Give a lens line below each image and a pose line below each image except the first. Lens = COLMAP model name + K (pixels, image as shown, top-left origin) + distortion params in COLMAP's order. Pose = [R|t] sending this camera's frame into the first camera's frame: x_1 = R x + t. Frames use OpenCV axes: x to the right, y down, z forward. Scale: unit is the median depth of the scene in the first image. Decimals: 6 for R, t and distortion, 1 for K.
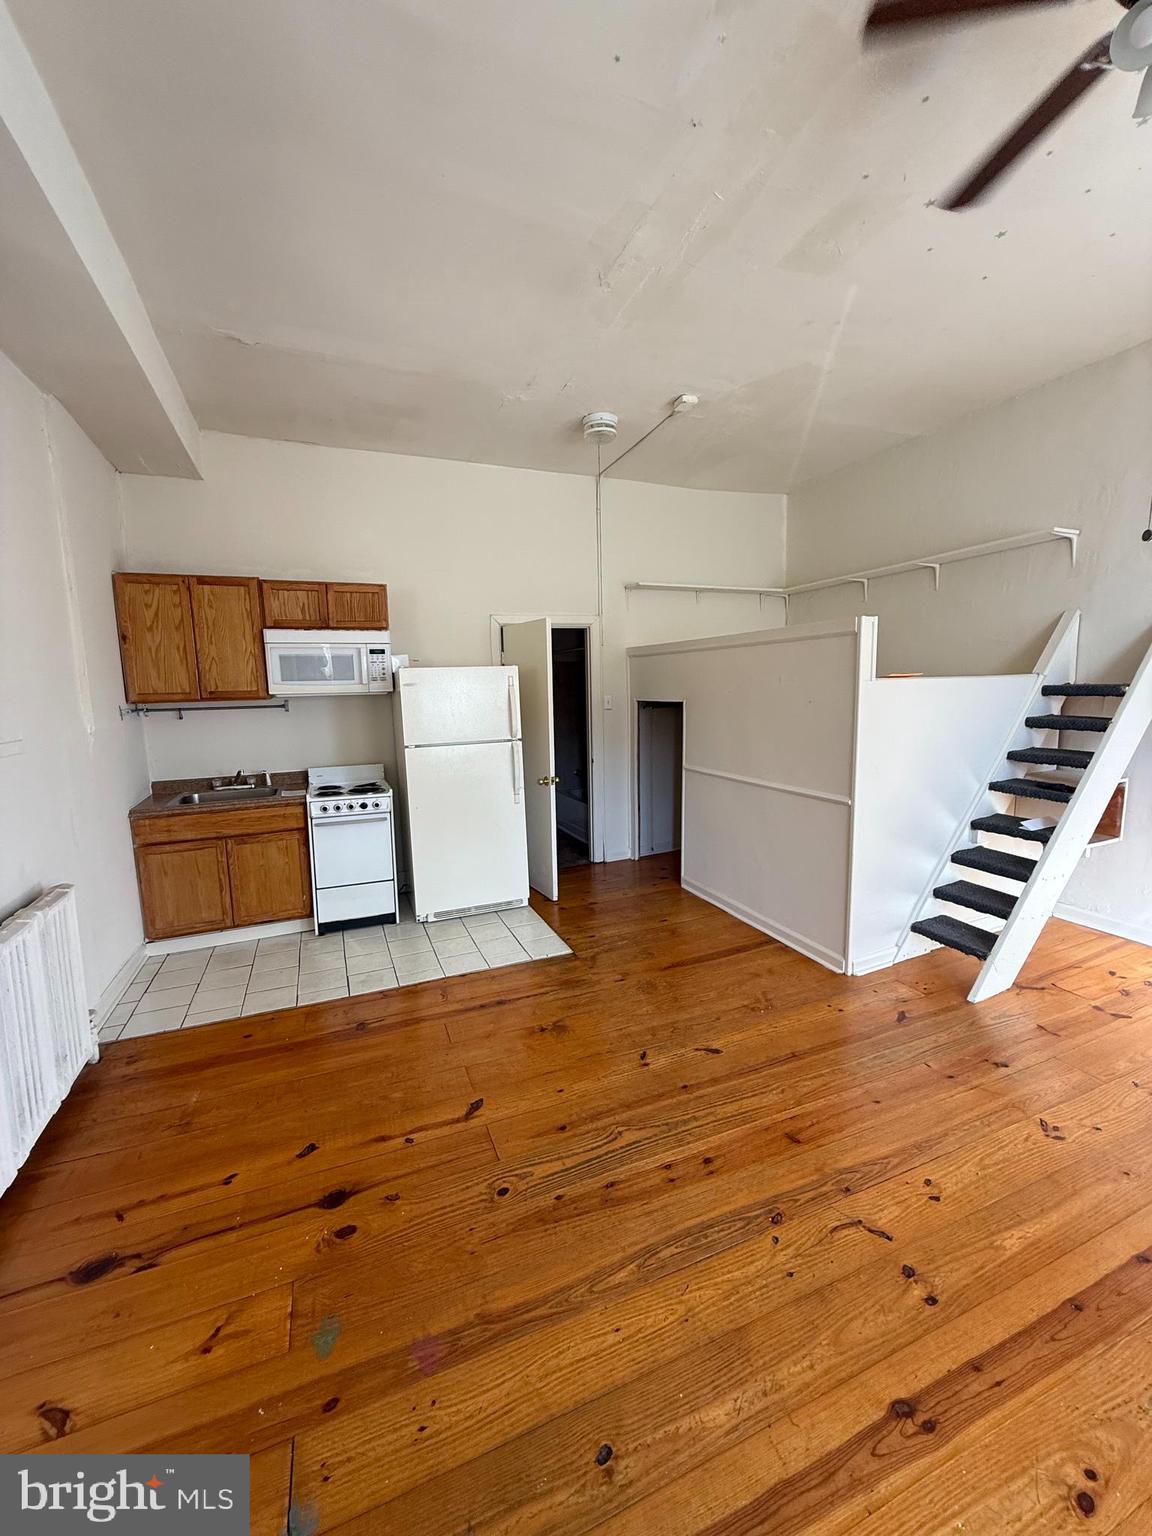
lens RADIAL K [[618.6, 0, 579.6], [0, 618.6, 763.4], [0, 0, 1]] dist [0.004335, 0.000079]
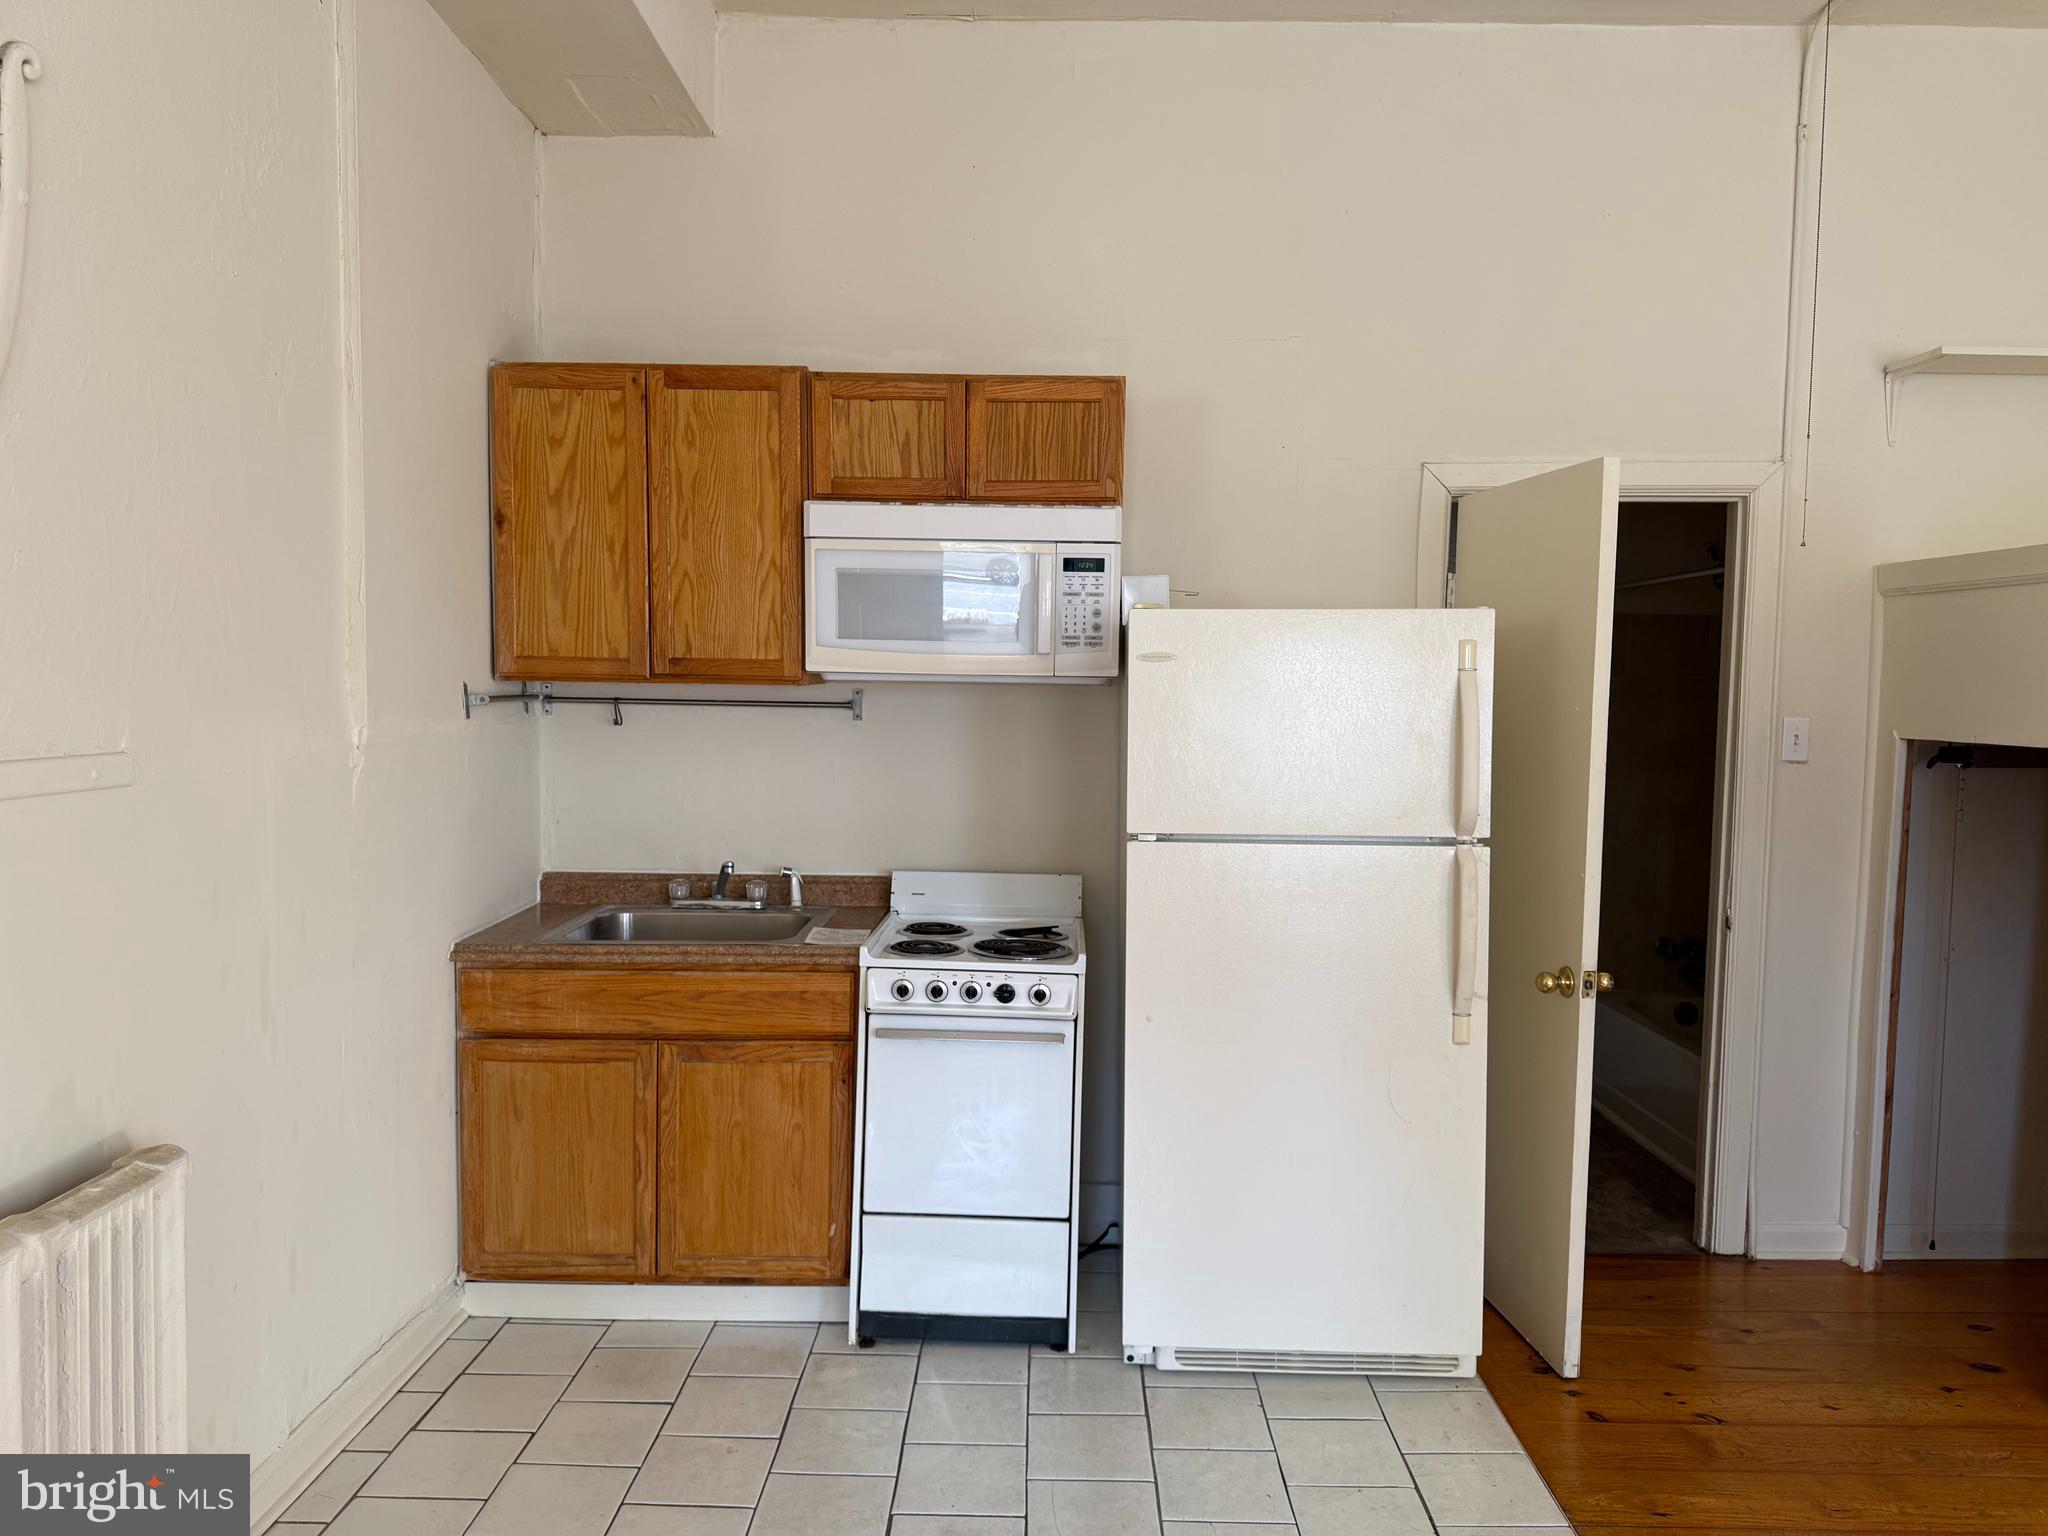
lens RADIAL K [[1471.1, 0, 1018.9], [0, 1471.1, 769.7], [0, 0, 1]] dist [0.049212, -0.040655]
pose [[0.915320, 0.061688, -0.397974, -0.016649], [-0.088303, 0.994894, -0.048879, -0.017914], [0.392927, 0.079883, 0.916094, 0.223046]]
